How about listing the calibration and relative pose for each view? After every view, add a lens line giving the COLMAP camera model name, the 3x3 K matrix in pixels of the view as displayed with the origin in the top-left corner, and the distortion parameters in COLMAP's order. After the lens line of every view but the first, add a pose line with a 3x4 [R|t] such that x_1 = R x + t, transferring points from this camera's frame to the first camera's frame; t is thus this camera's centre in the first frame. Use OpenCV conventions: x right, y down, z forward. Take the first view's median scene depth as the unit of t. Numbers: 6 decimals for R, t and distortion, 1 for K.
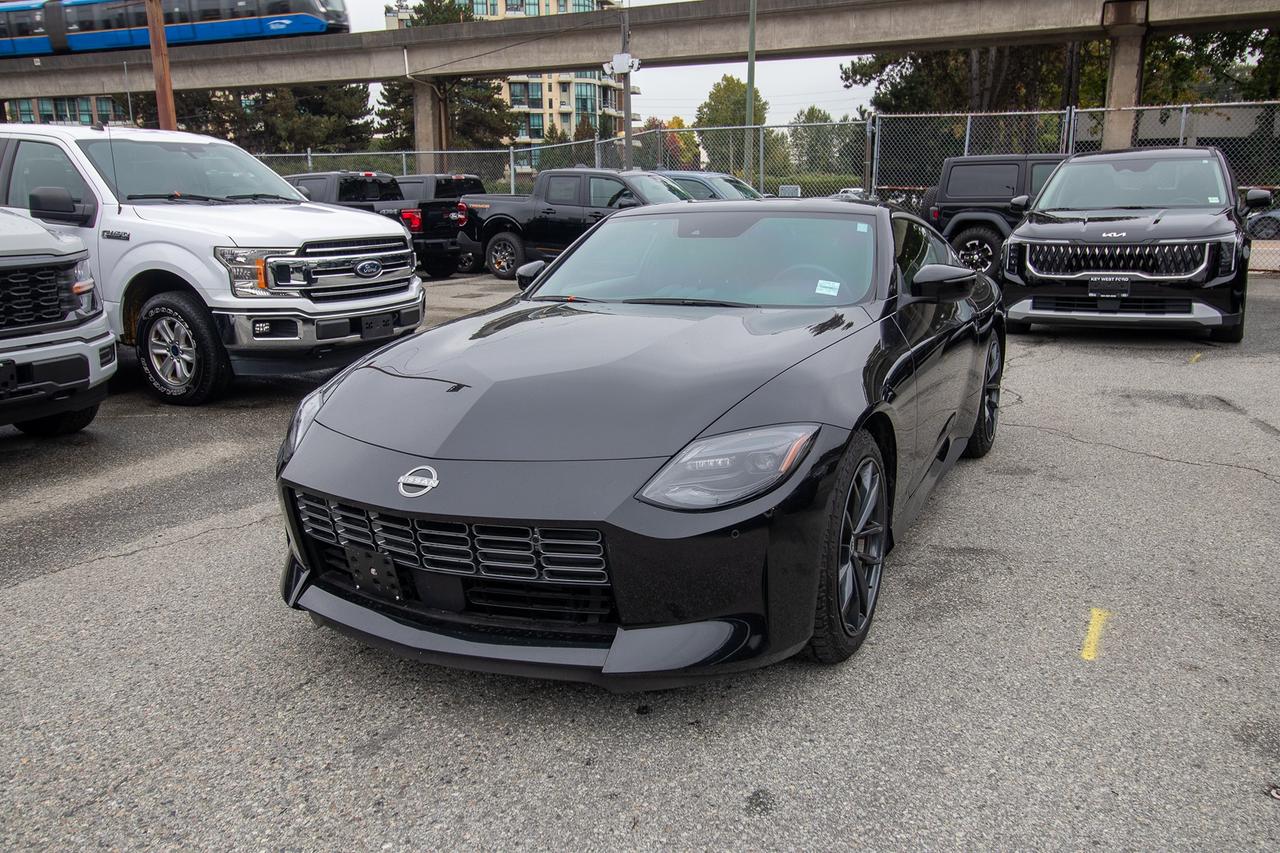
lens RADIAL K [[1018.2, 0, 645.2], [0, 1018.2, 427.6], [0, 0, 1]] dist [0.015160, -0.005165]
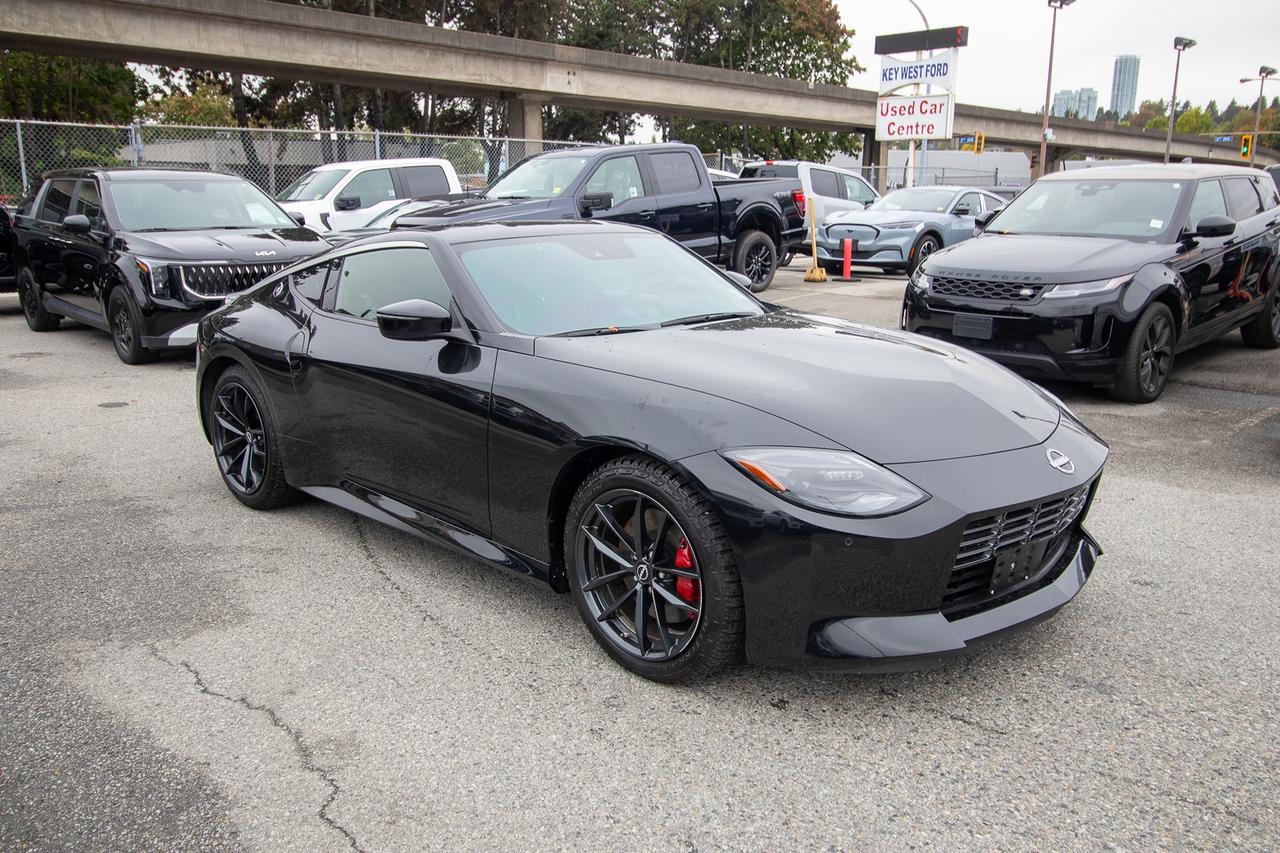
lens RADIAL K [[1018.2, 0, 645.2], [0, 1018.2, 427.6], [0, 0, 1]] dist [0.015160, -0.005165]
pose [[0.287834, -0.193709, 0.937885, -0.111072], [0.209143, 0.968406, 0.135828, -0.018798], [-0.934565, 0.157056, 0.319253, 0.080779]]
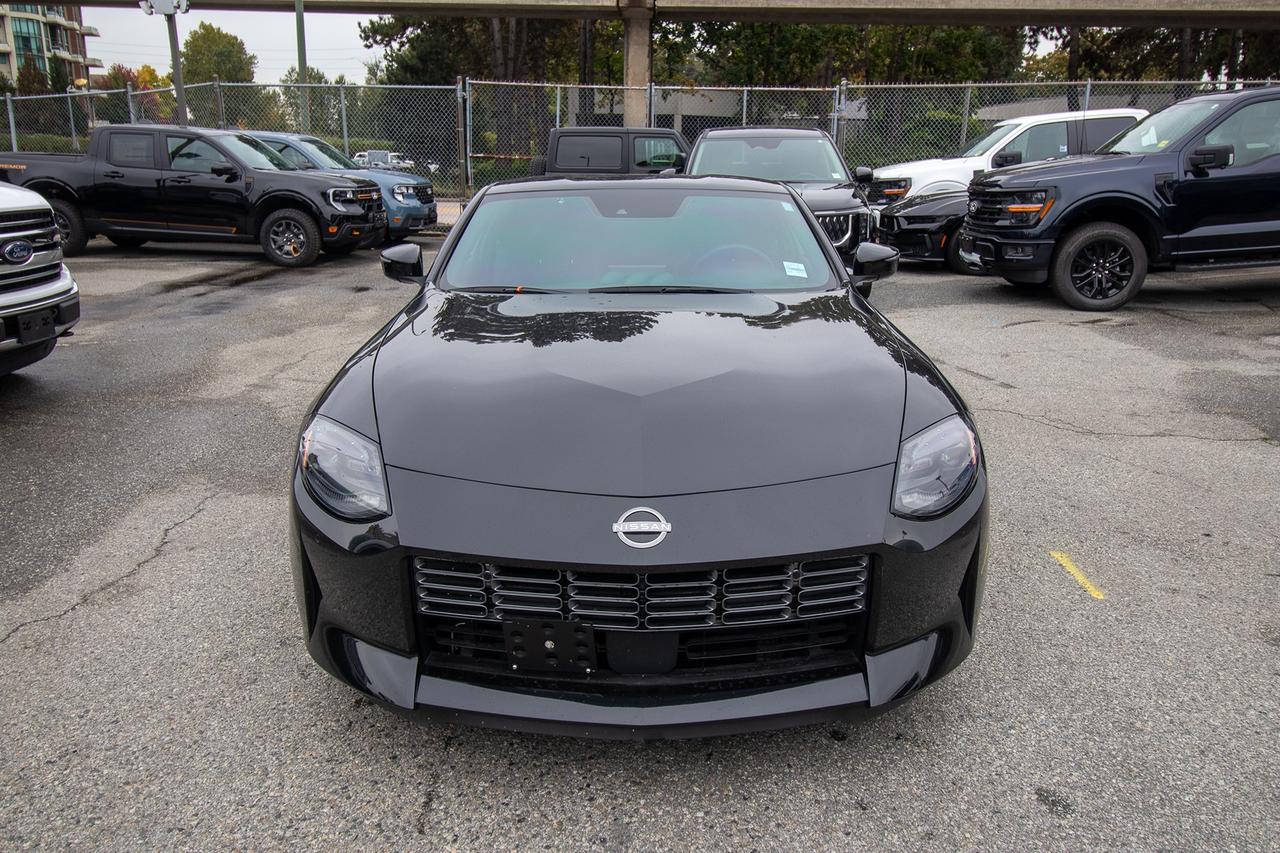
lens RADIAL K [[1018.2, 0, 645.2], [0, 1018.2, 427.6], [0, 0, 1]] dist [0.015160, -0.005165]
pose [[0.890713, -0.097533, 0.443980, -0.043850], [0.082907, 0.995184, 0.052292, -0.005337], [-0.446942, -0.009768, 0.894510, 0.019918]]
